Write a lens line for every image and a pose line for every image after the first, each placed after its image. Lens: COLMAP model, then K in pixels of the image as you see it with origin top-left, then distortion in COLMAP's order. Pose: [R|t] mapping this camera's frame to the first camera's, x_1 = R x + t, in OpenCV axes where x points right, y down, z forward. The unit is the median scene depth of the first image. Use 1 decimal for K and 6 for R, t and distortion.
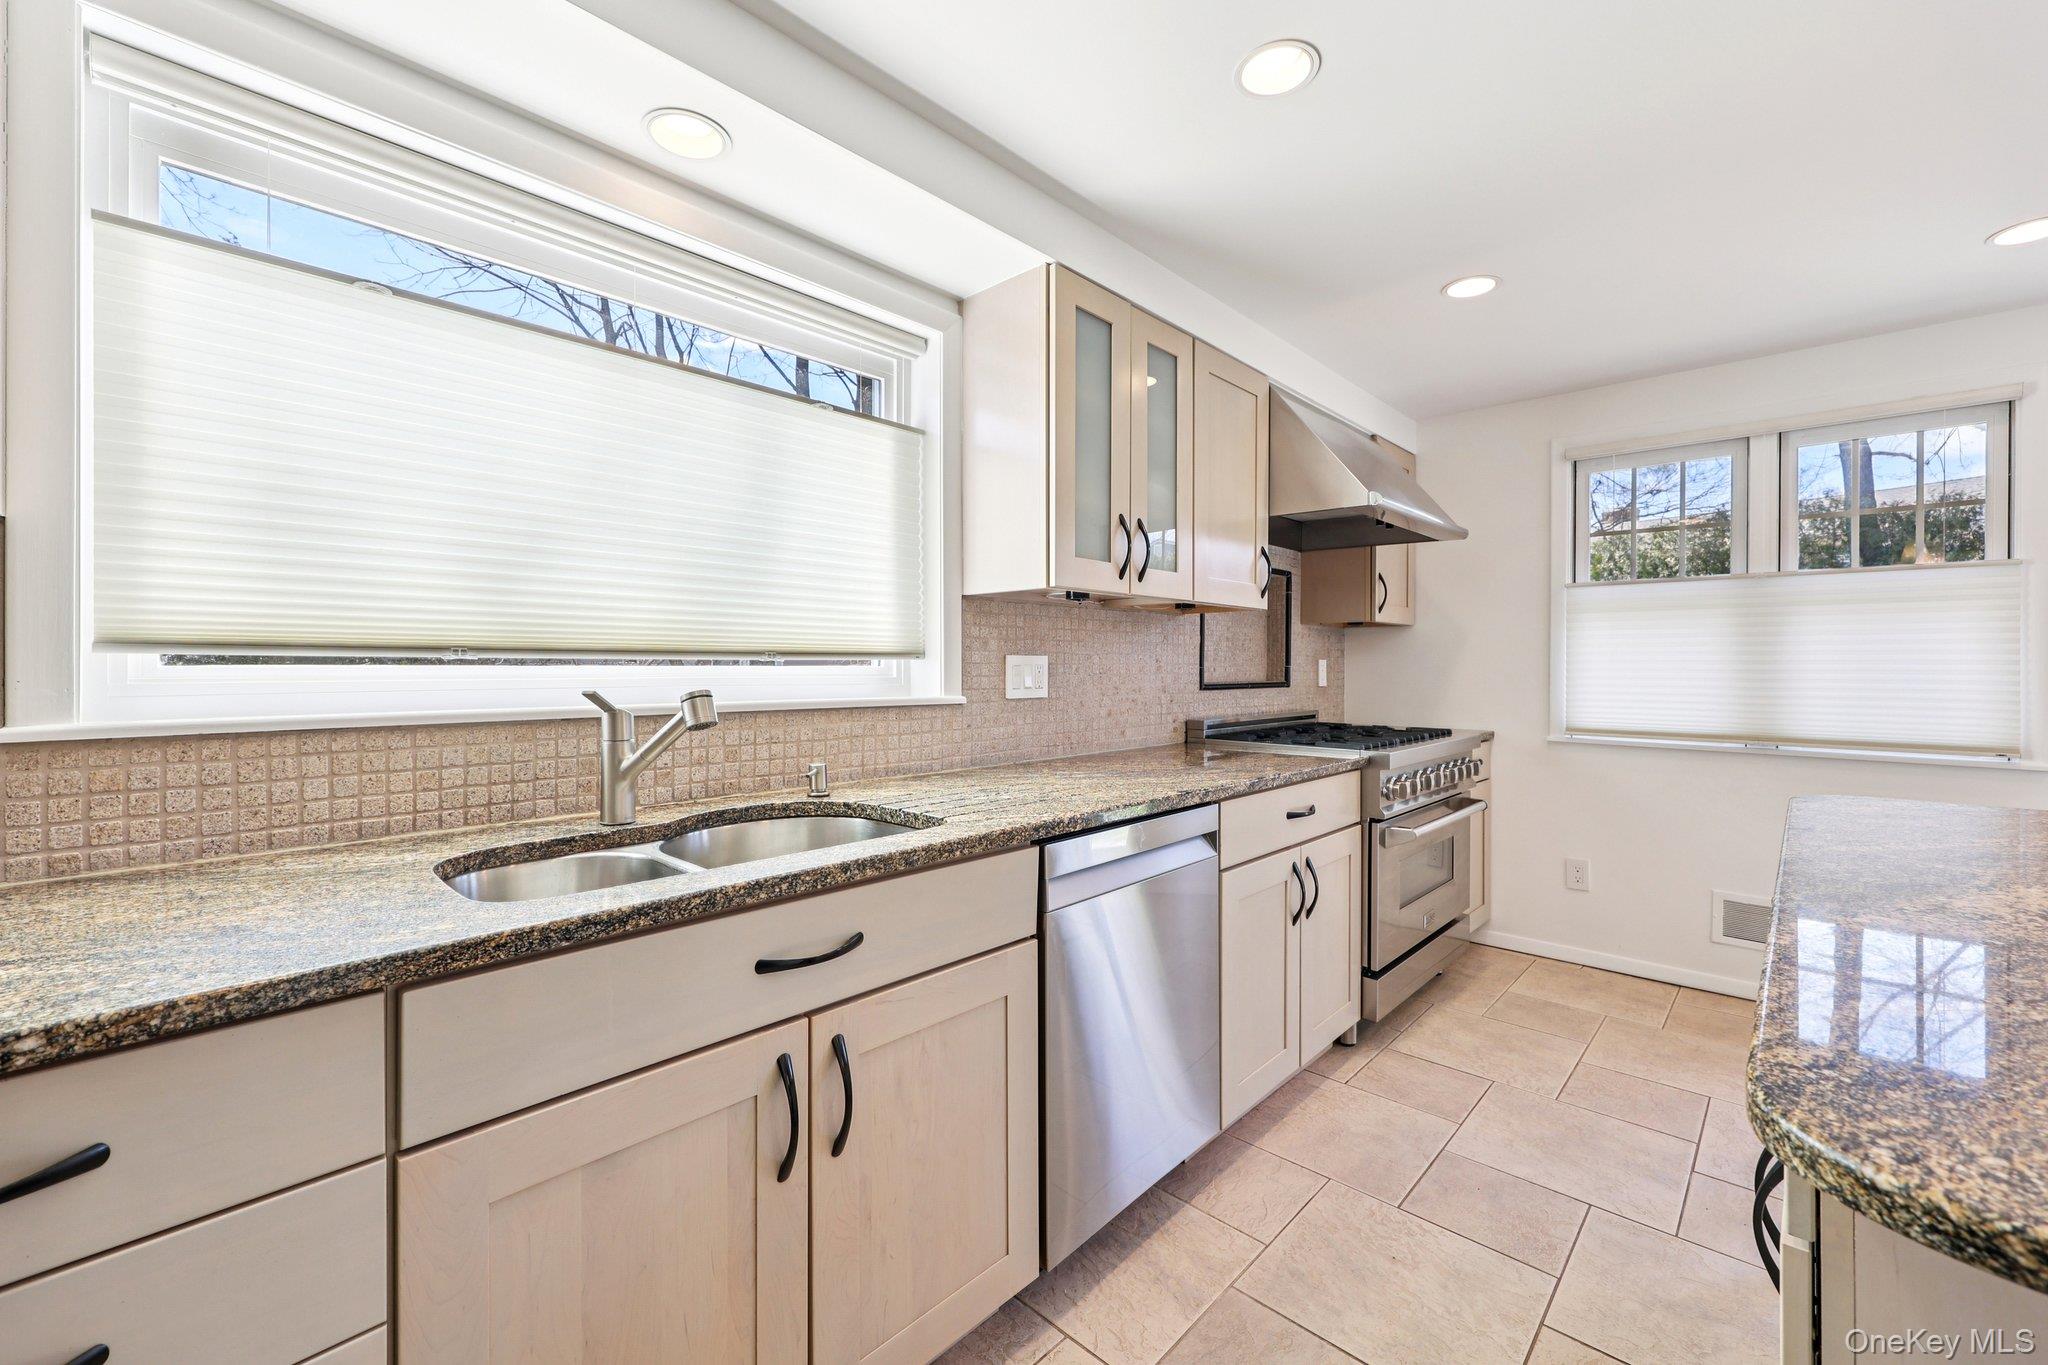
lens RADIAL K [[840.0, 0, 1039.2], [0, 840.0, 670.6], [0, 0, 1]] dist [-0.000072, 0.000232]
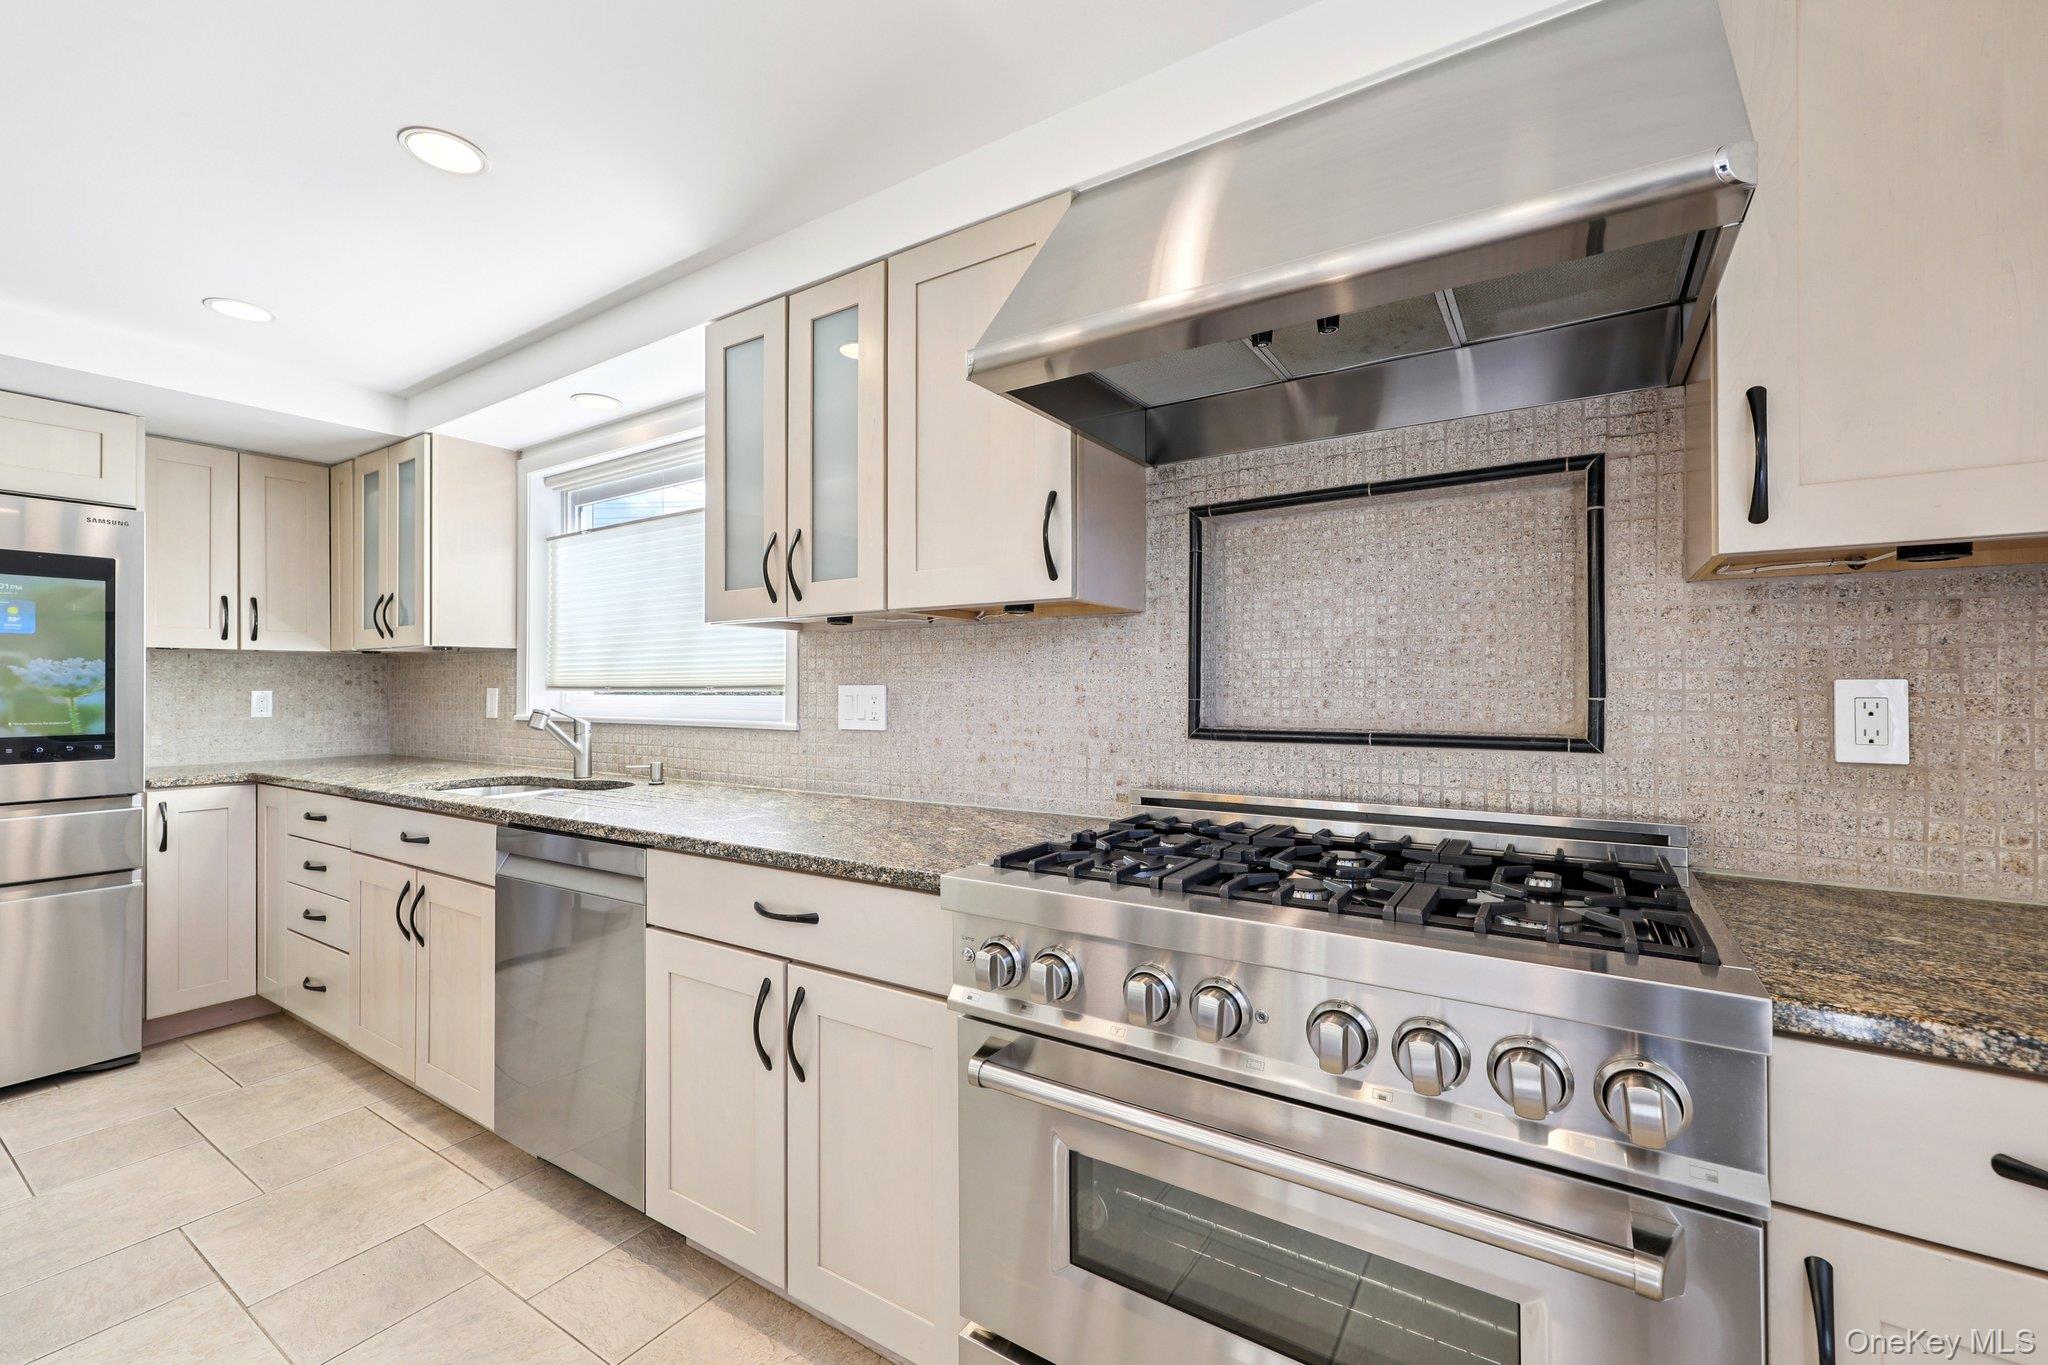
lens RADIAL K [[840.0, 0, 1030.0], [0, 840.0, 691.2], [0, 0, 1]] dist [-0.000072, 0.000232]
pose [[0.170299, 0.002008, -0.985390, 0.991675], [-0.001552, 0.999997, 0.001769, -0.013582], [0.985391, 0.001228, 0.170302, 1.057977]]
